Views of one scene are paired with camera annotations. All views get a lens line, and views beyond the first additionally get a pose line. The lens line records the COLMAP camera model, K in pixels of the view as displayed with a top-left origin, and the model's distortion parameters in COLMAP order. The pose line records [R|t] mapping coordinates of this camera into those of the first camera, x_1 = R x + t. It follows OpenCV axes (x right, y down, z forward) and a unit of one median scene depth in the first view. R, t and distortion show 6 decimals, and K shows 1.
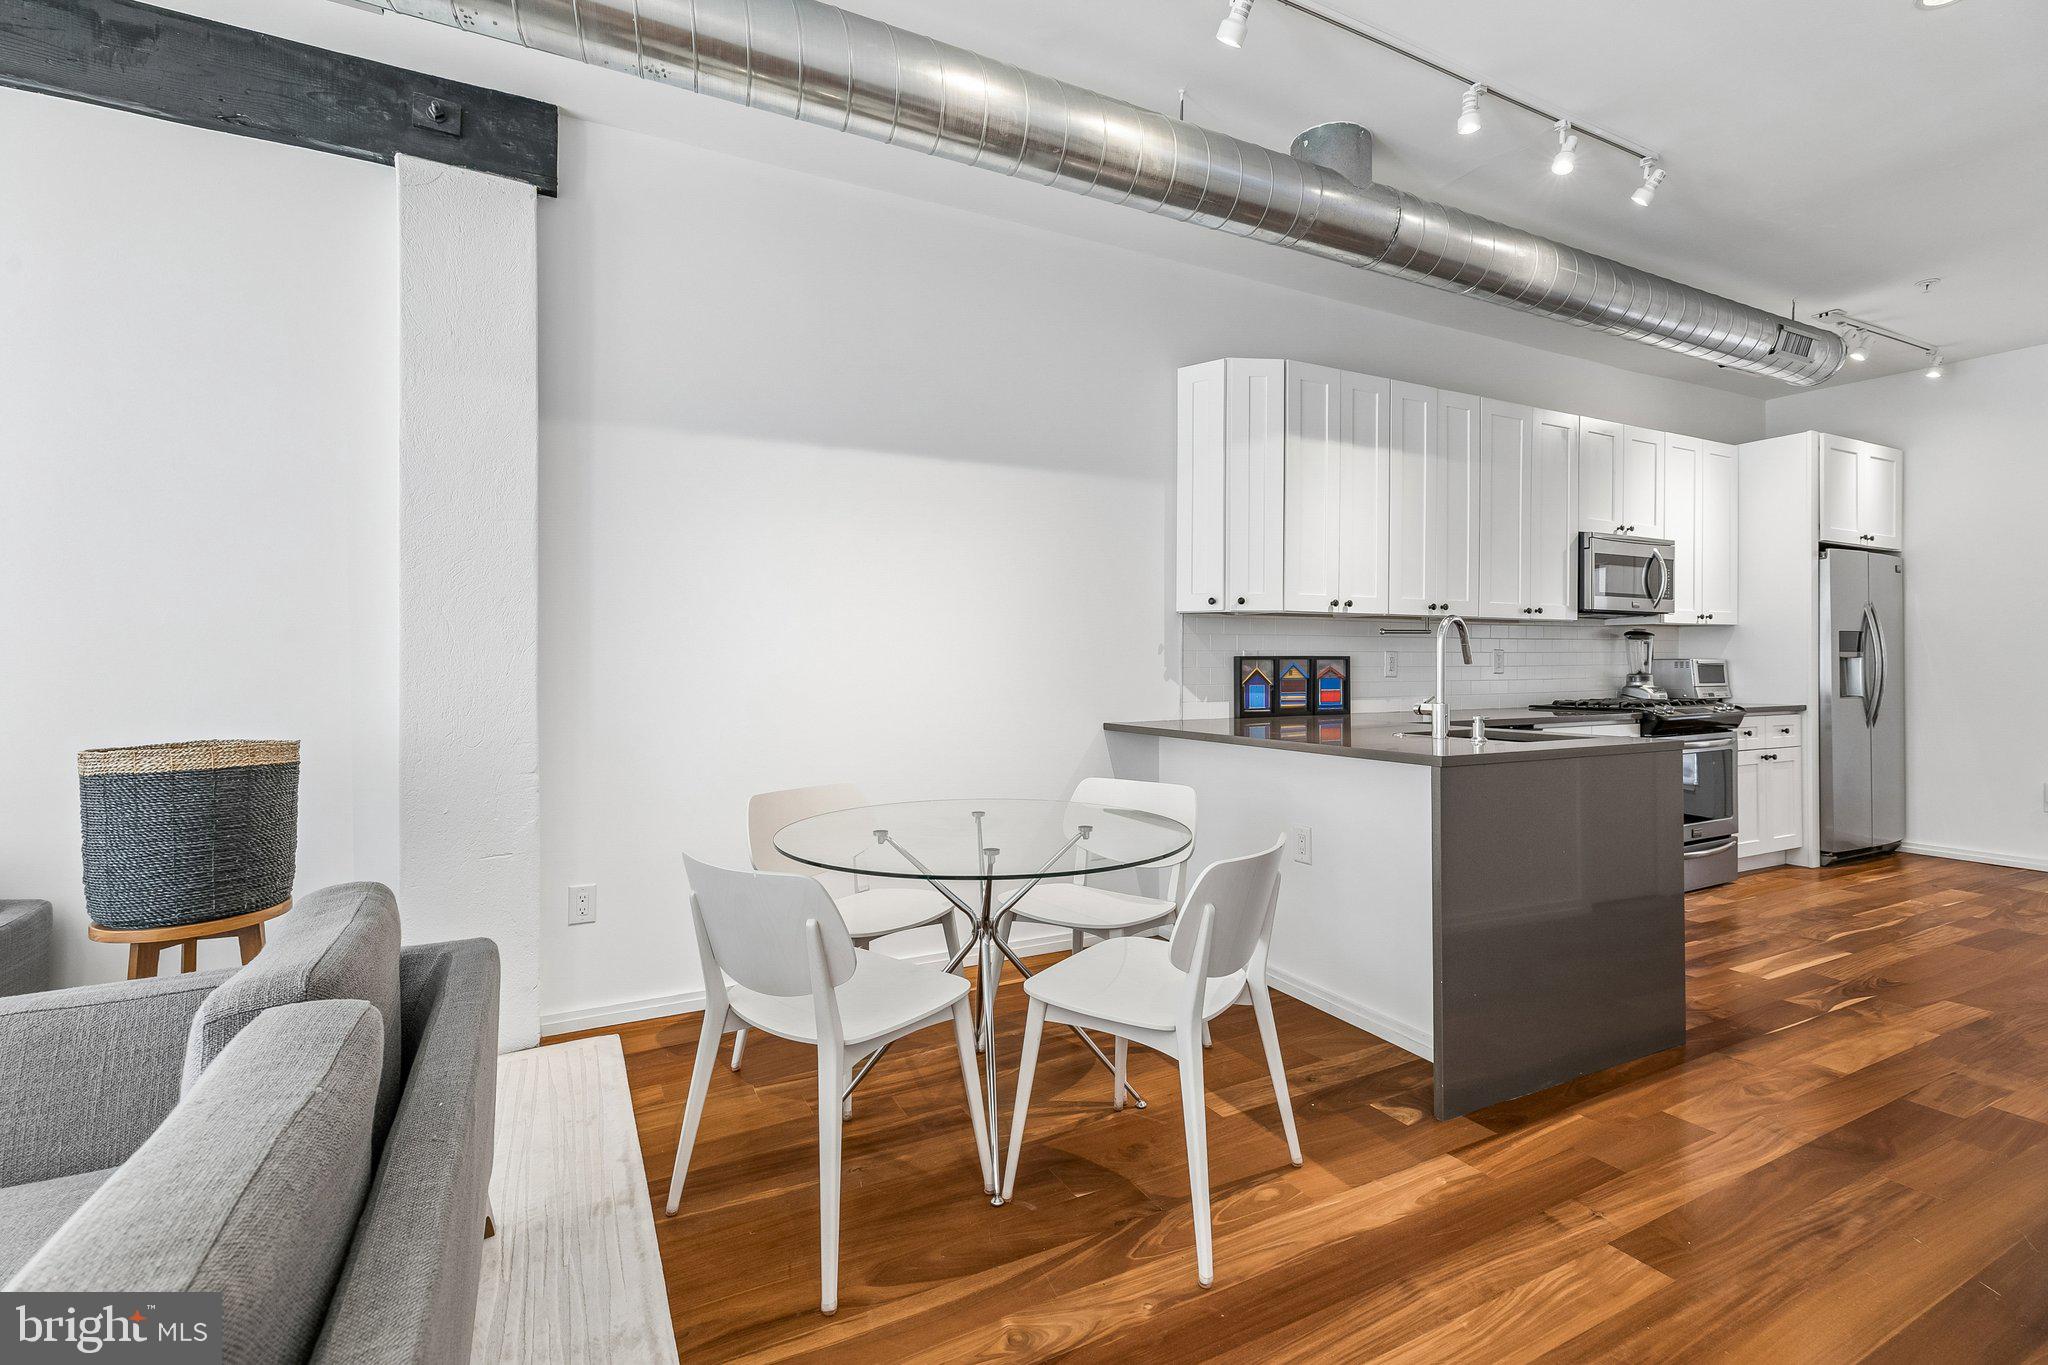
lens RADIAL K [[930.5, 0, 1015.7], [0, 930.5, 665.0], [0, 0, 1]] dist [0.003846, 0.000145]
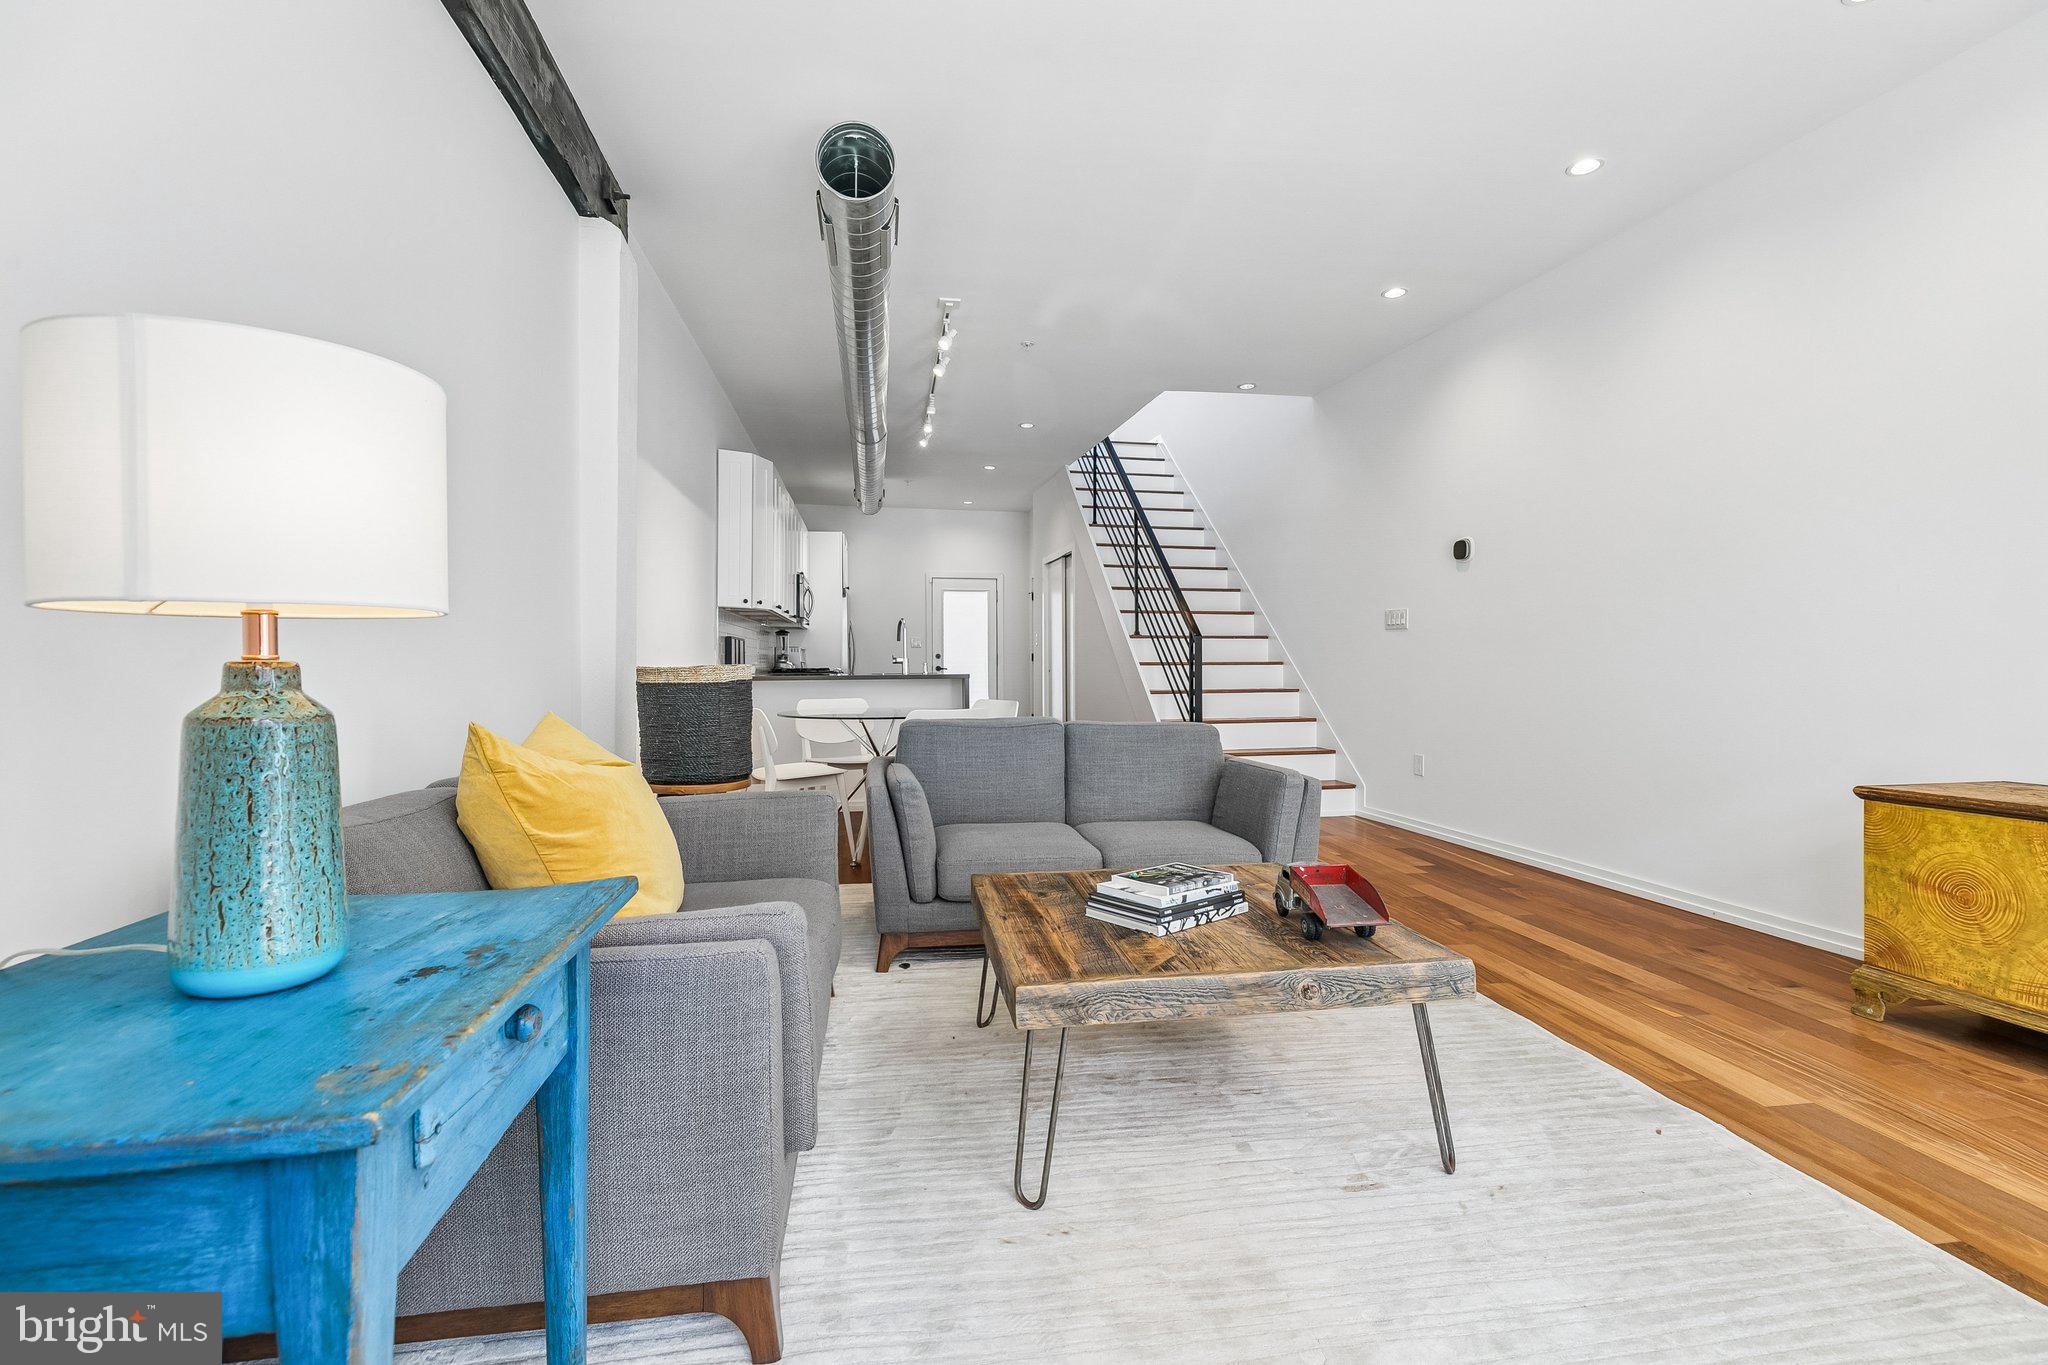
lens RADIAL K [[930.5, 0, 1015.7], [0, 930.5, 665.0], [0, 0, 1]] dist [0.003846, 0.000145]
pose [[0.316906, 0.003915, 0.948449, -1.129536], [0.002372, 0.999985, -0.004920, 0.049659], [-0.948454, 0.003809, 0.316892, 0.039938]]
